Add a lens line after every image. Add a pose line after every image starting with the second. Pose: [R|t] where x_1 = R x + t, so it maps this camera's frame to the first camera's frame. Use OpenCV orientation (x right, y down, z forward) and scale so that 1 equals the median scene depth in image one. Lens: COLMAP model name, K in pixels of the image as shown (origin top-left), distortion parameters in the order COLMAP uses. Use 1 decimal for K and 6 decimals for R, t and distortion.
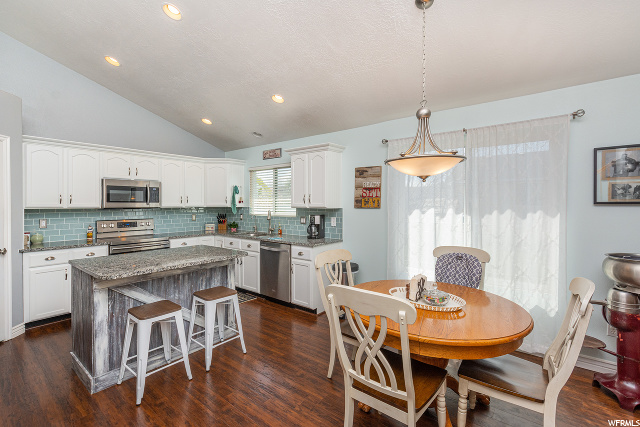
lens RADIAL K [[286.4, 0, 320.1], [0, 286.4, 207.7], [0, 0, 1]] dist [0.000386, -0.000084]
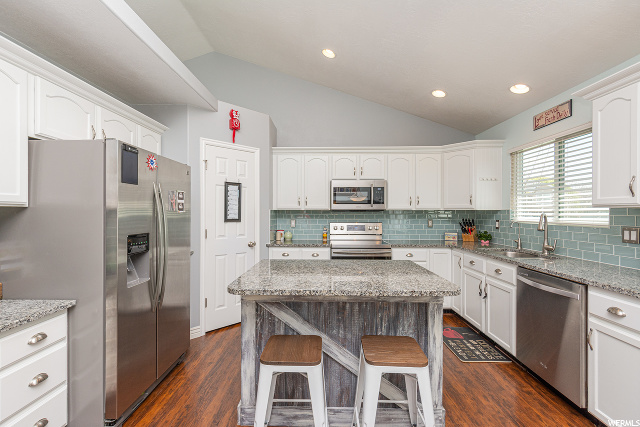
lens RADIAL K [[285.8, 0, 310.9], [0, 285.8, 213.3], [0, 0, 1]] dist [-0.001403, -0.000179]
pose [[0.602651, 0.003267, -0.797998, -0.002737], [-0.010621, 0.999936, -0.003927, 0.016539], [0.797934, 0.010842, 0.602647, 0.320510]]
